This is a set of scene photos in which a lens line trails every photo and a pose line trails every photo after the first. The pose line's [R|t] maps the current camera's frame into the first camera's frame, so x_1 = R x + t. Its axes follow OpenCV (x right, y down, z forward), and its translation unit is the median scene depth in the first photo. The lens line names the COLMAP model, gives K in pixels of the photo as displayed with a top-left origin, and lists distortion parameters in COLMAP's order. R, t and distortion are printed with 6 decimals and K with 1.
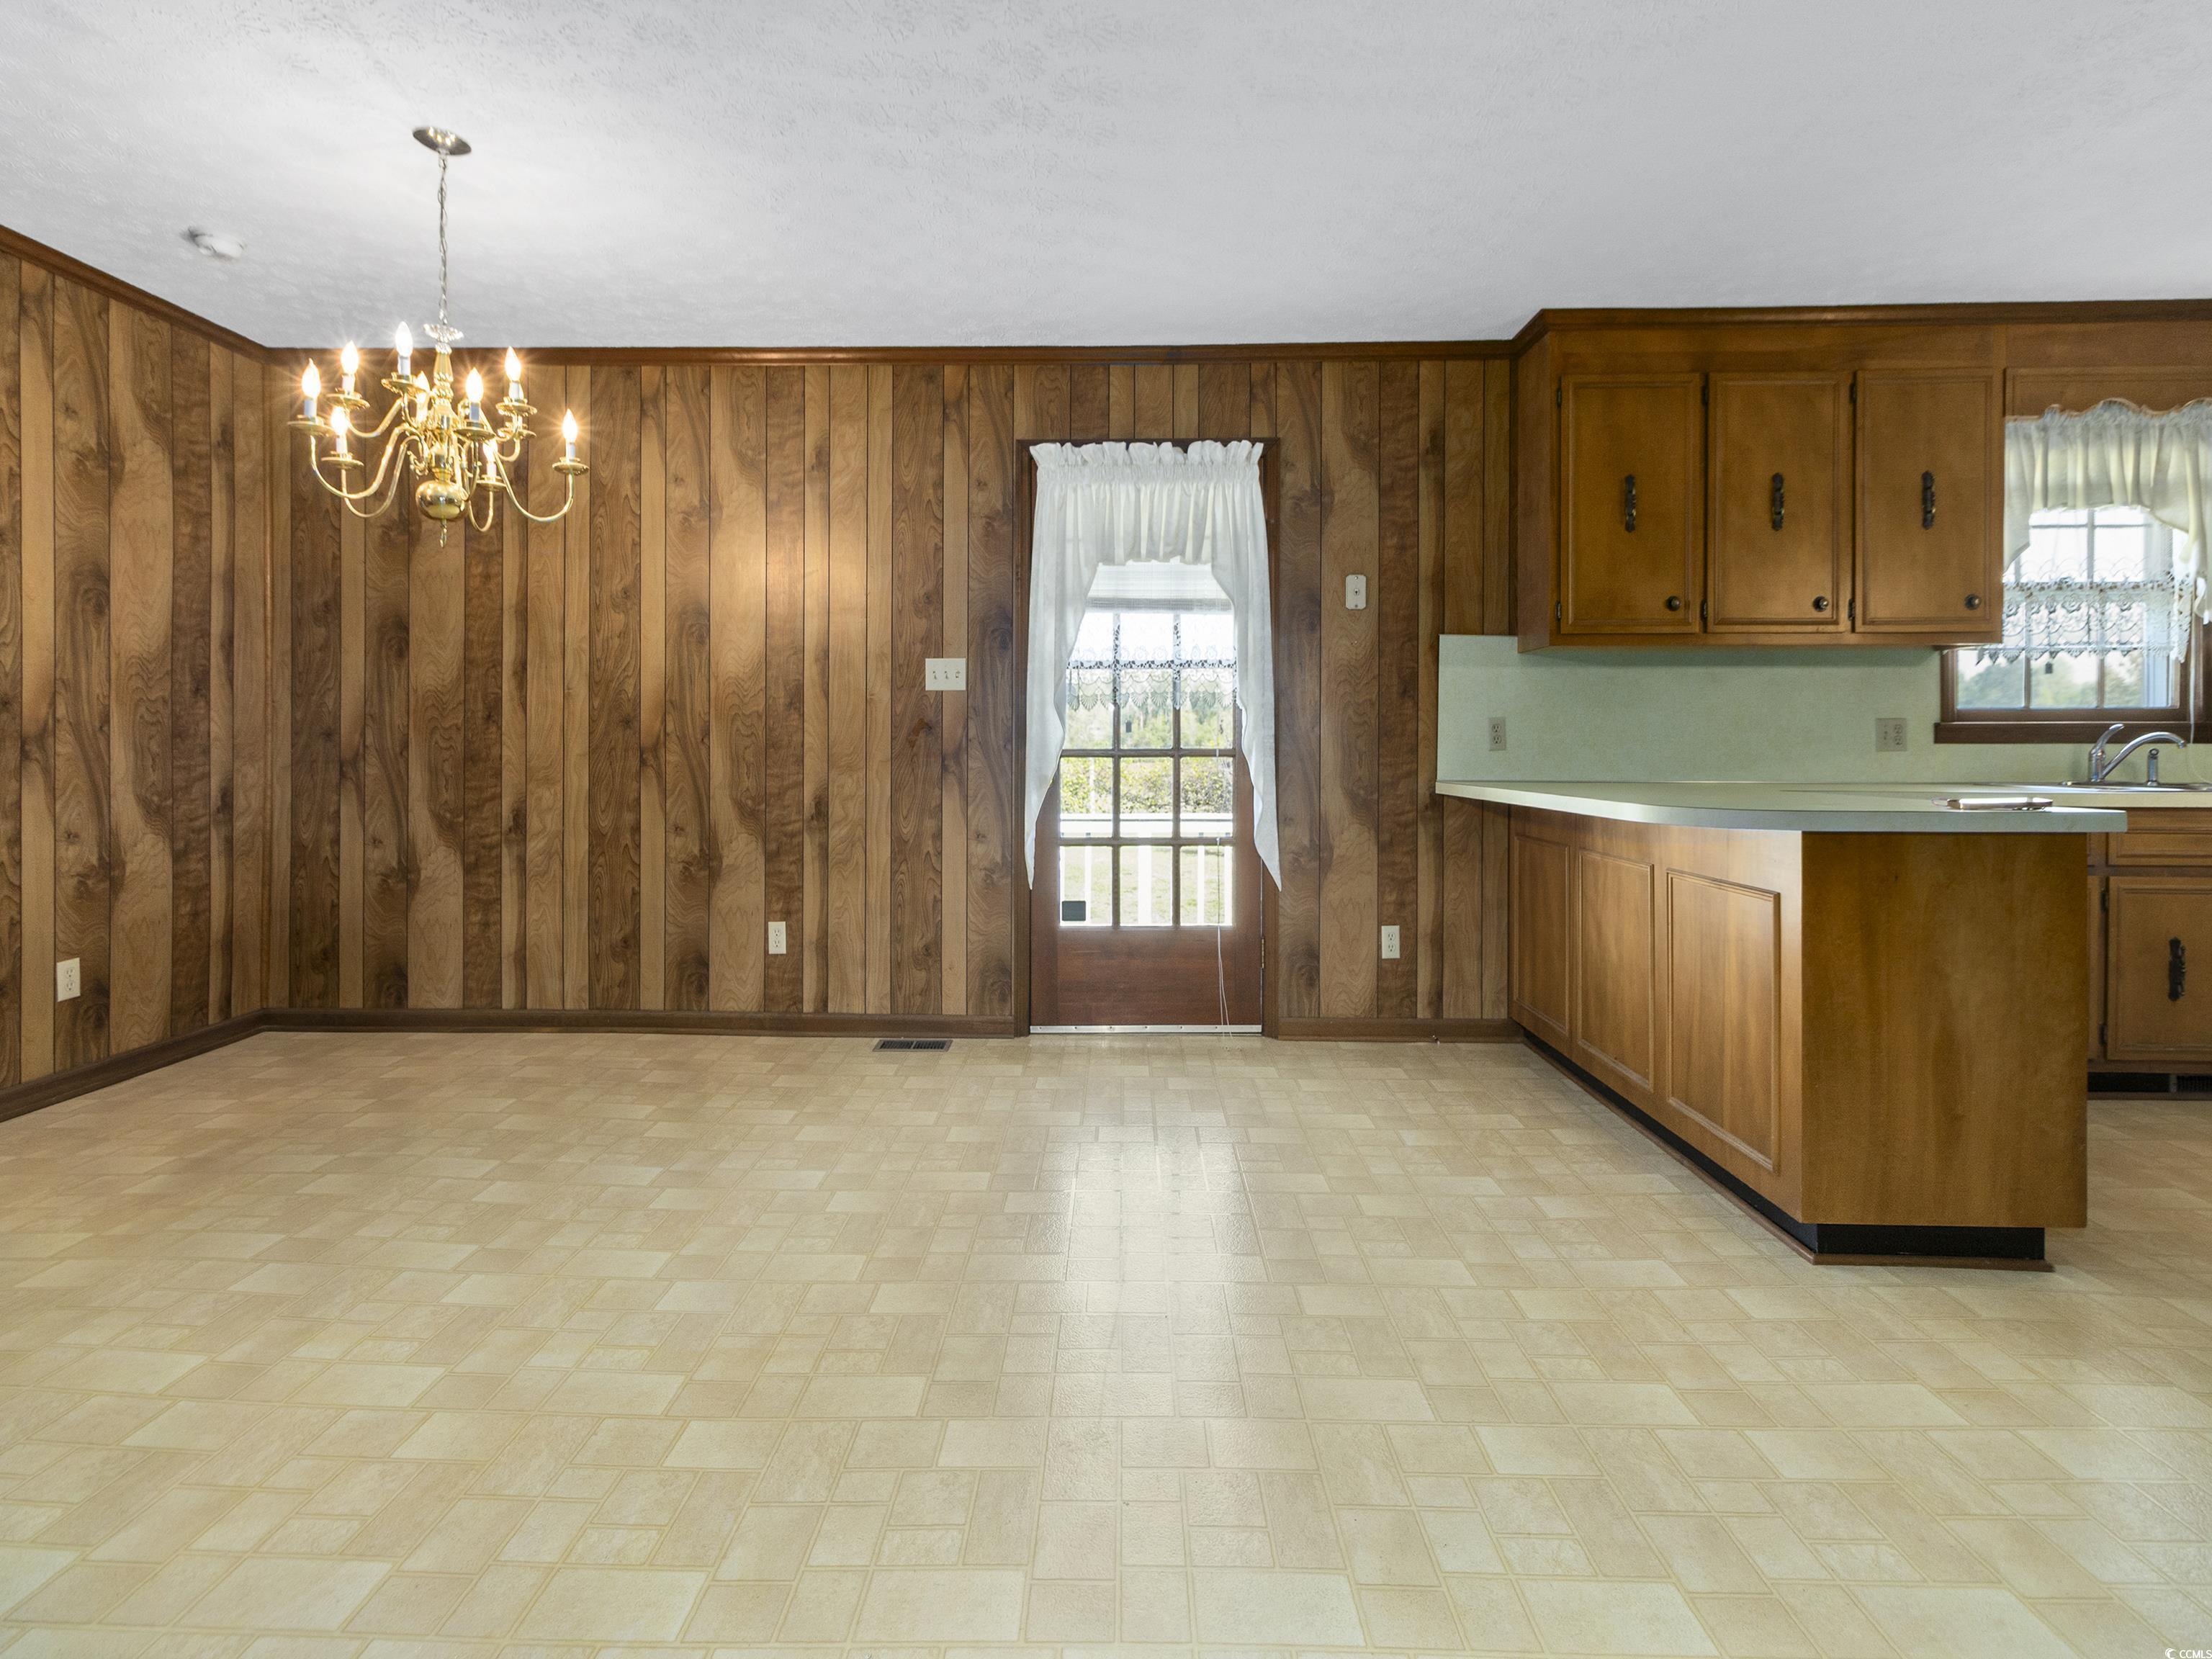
lens RADIAL K [[1030.7, 0, 1100.4], [0, 1030.7, 743.1], [0, 0, 1]] dist [0.007286, -0.000005]
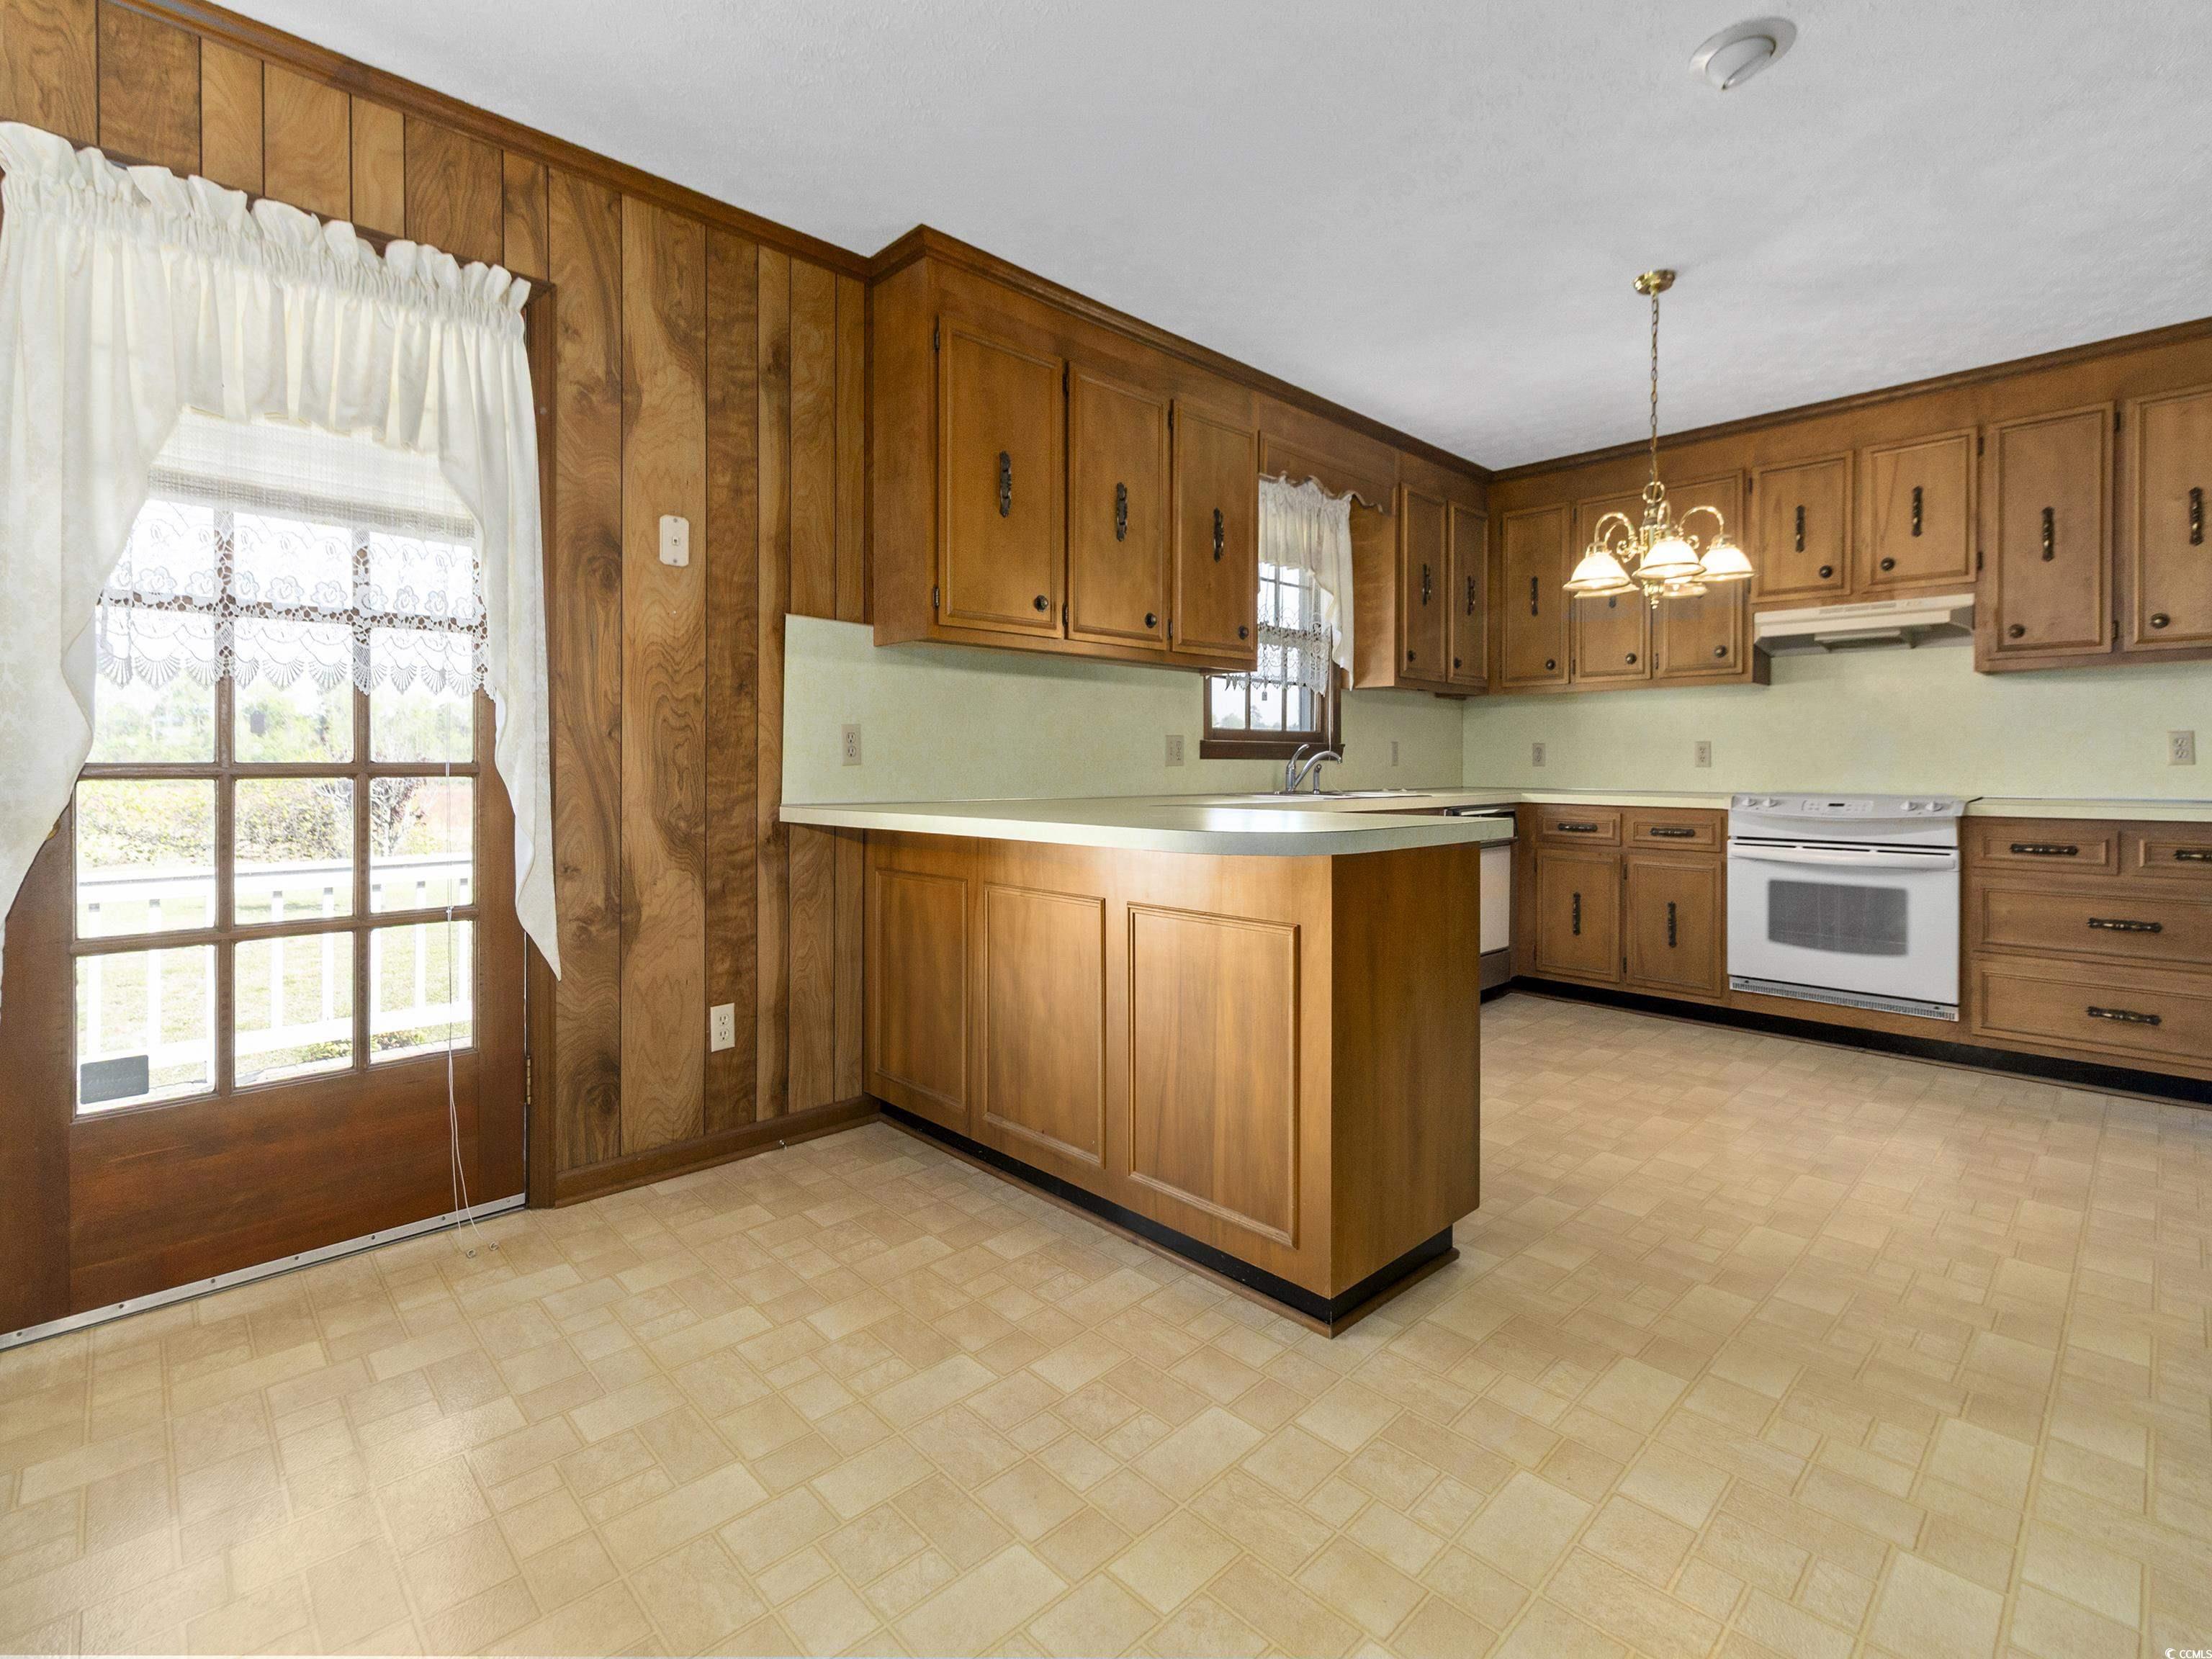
lens RADIAL K [[1021.4, 0, 1105.8], [0, 1021.4, 770.9], [0, 0, 1]] dist [0.008408, -0.001069]
pose [[0.702927, -0.004346, 0.711249, -0.043233], [-0.003728, 0.999945, 0.009794, 0.002795], [-0.711252, -0.009536, 0.702872, 0.296324]]
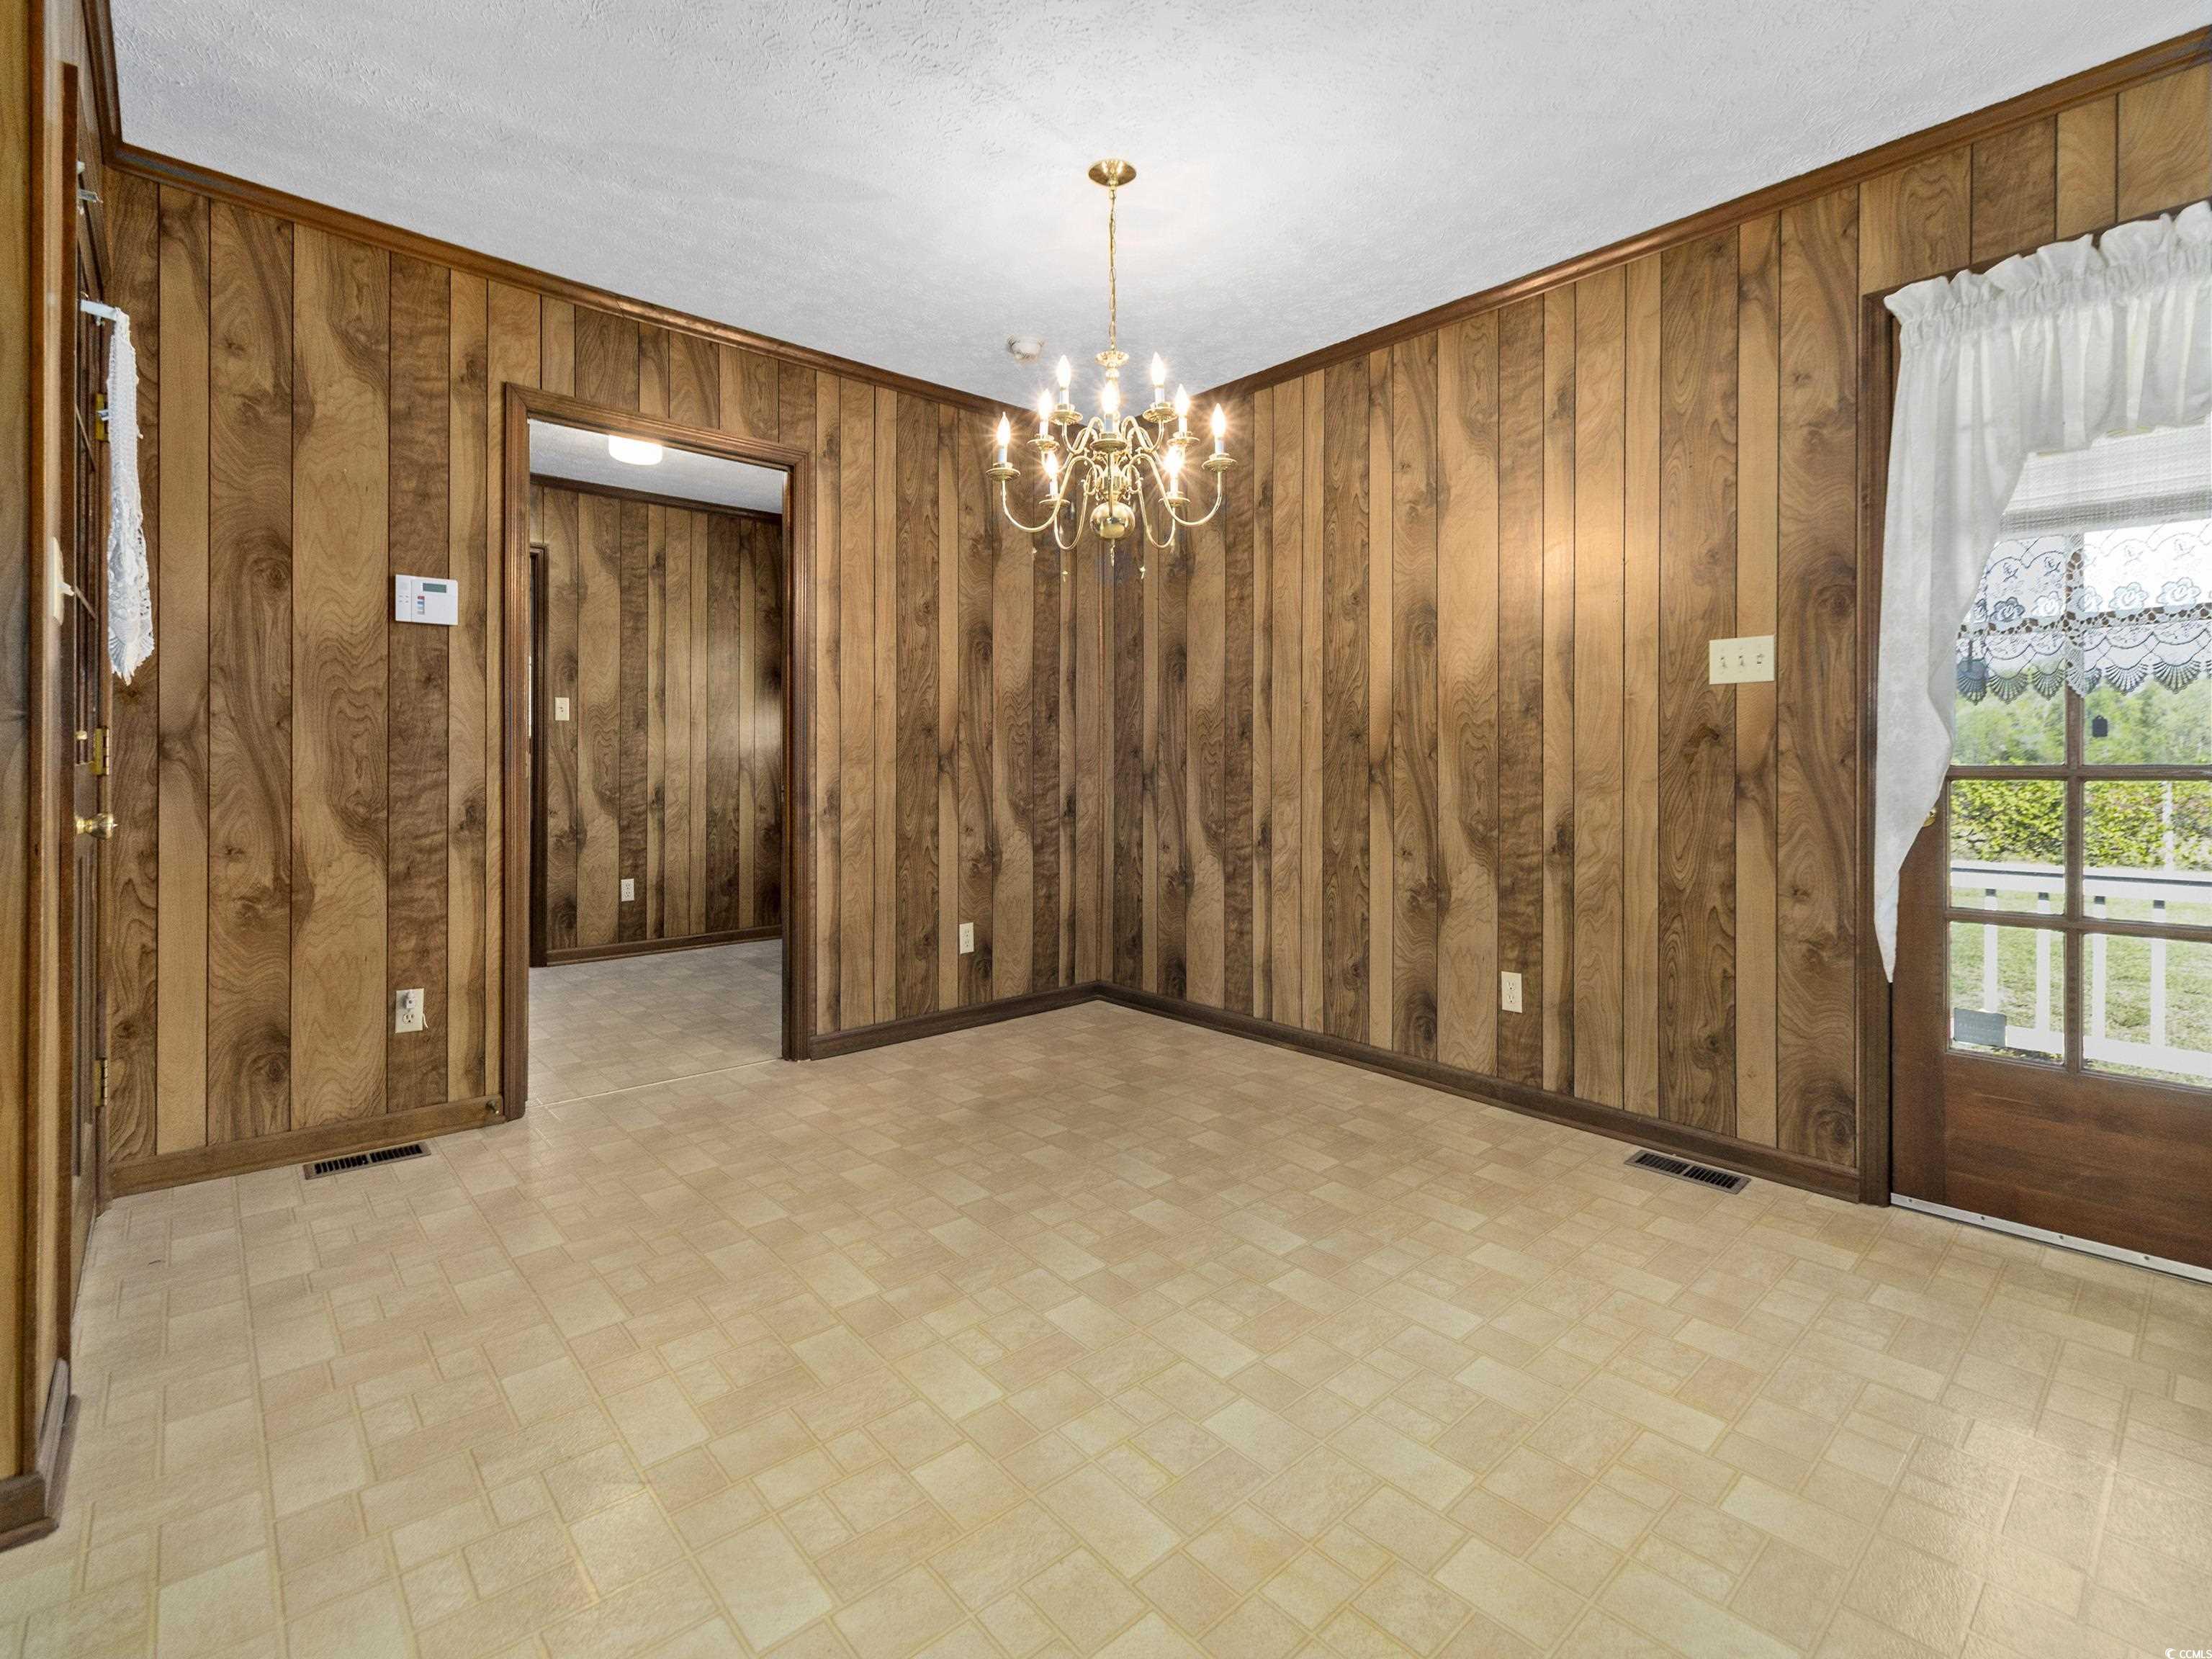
lens RADIAL K [[1029.0, 0, 1098.5], [0, 1029.0, 760.3], [0, 0, 1]] dist [0.004861, 0.000576]
pose [[0.679338, -0.001734, -0.733823, 0.071055], [0.002473, 0.999997, -0.000073, 0.001336], [0.733821, -0.001766, 0.679340, 0.194858]]
